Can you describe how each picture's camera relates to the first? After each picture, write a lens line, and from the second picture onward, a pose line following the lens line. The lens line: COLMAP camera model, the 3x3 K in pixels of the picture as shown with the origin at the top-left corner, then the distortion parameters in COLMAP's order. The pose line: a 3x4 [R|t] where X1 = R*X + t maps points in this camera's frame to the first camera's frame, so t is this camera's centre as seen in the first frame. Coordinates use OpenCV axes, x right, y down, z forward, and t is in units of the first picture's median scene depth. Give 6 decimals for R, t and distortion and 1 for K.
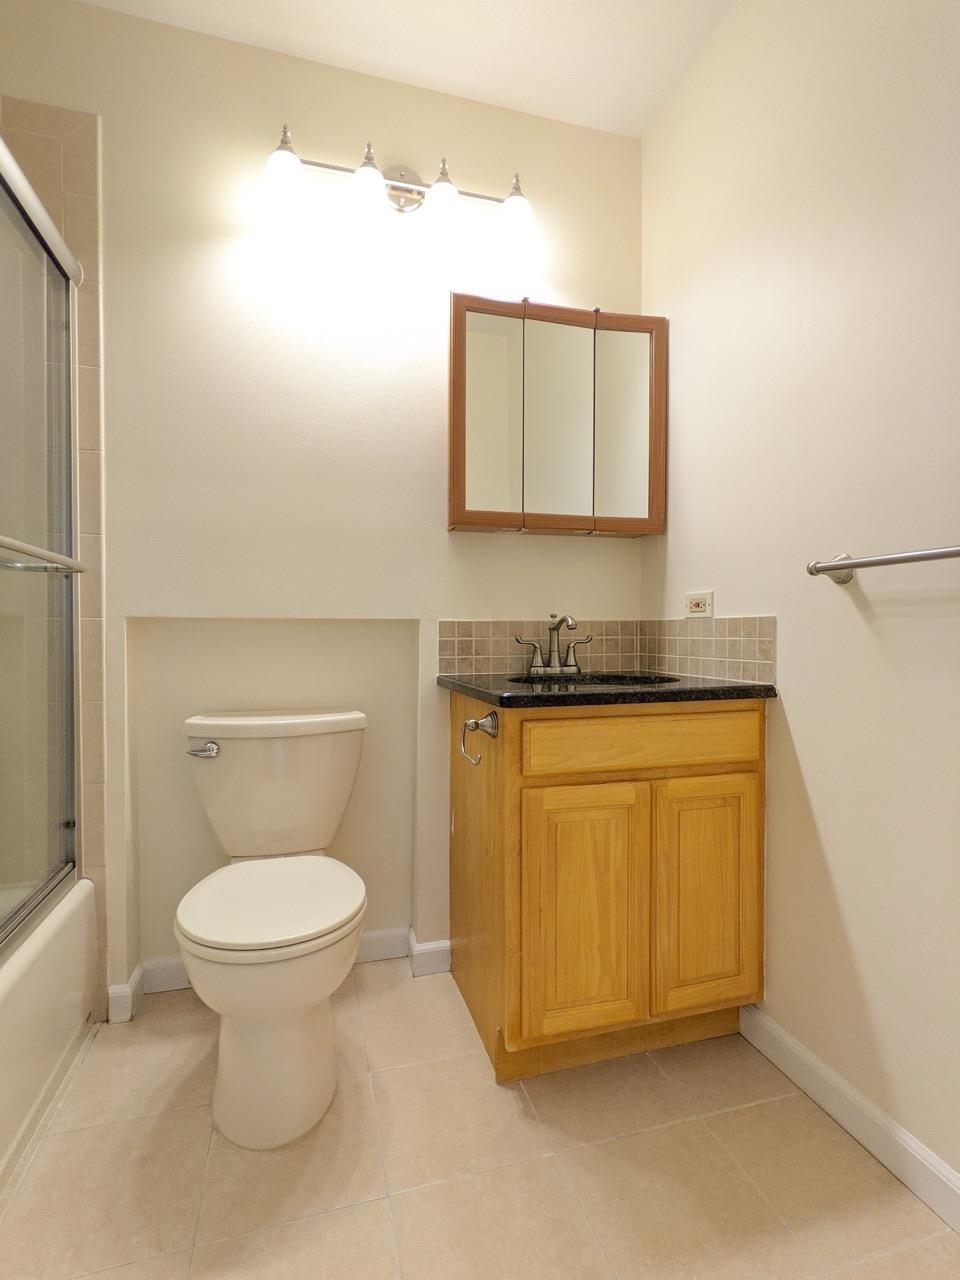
lens RADIAL K [[618.6, 0, 482.1], [0, 618.6, 632.8], [0, 0, 1]] dist [0.004987, -0.002031]
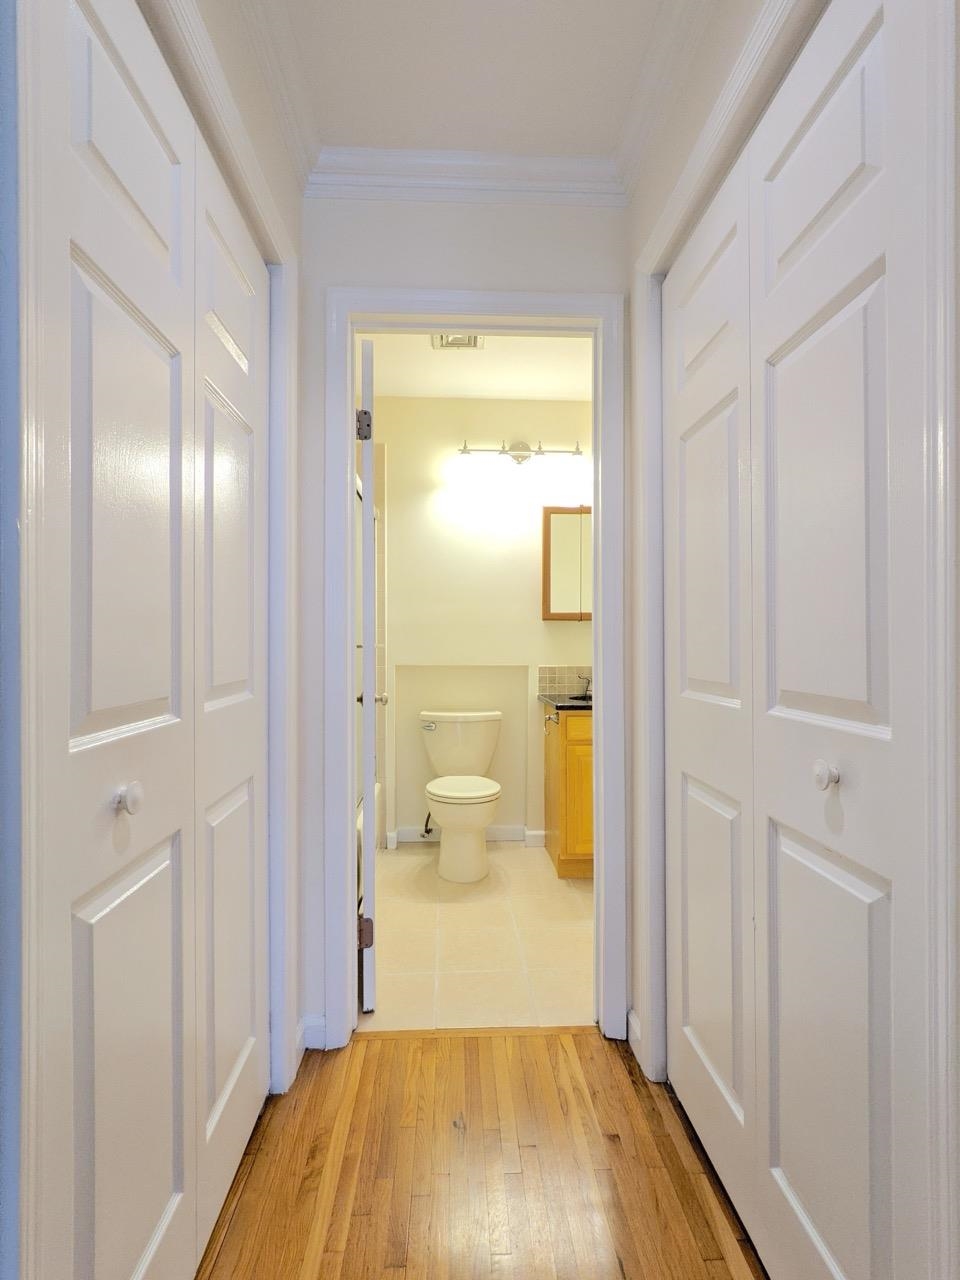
lens RADIAL K [[618.6, 0, 467.0], [0, 618.6, 638.0], [0, 0, 1]] dist [0.004987, -0.002031]
pose [[0.967656, -0.001090, -0.252272, 0.218816], [-0.001044, 0.999965, -0.008325, -0.099175], [0.252272, 0.008319, 0.967620, -1.017826]]
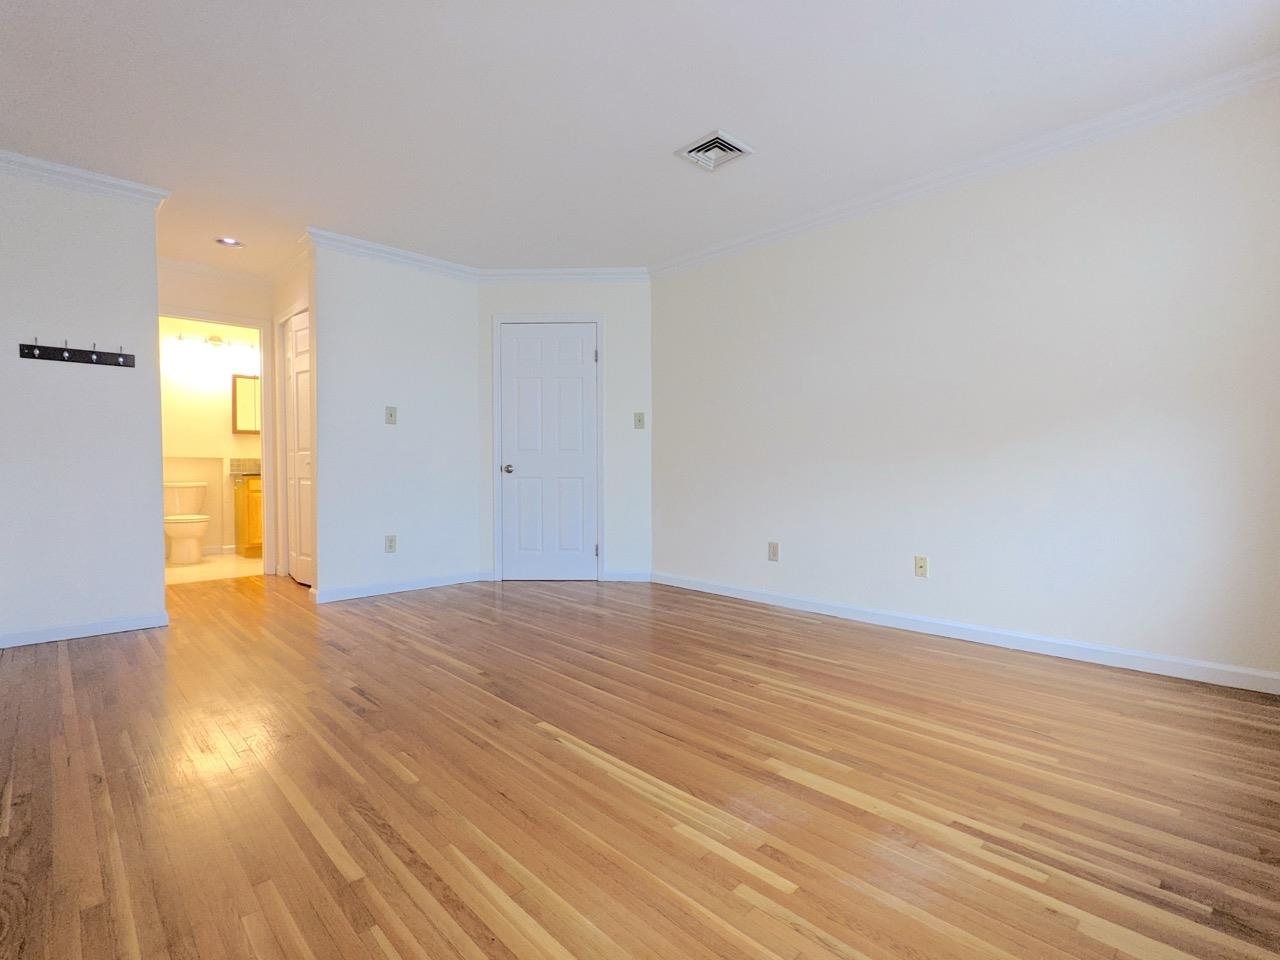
lens RADIAL K [[618.6, 0, 640.3], [0, 618.6, 482.0], [0, 0, 1]] dist [0.004987, -0.002031]
pose [[0.886265, -0.011826, 0.463028, 0.409623], [-0.001871, 0.999574, 0.029112, 0.011266], [-0.463175, -0.026667, 0.885865, -3.607990]]
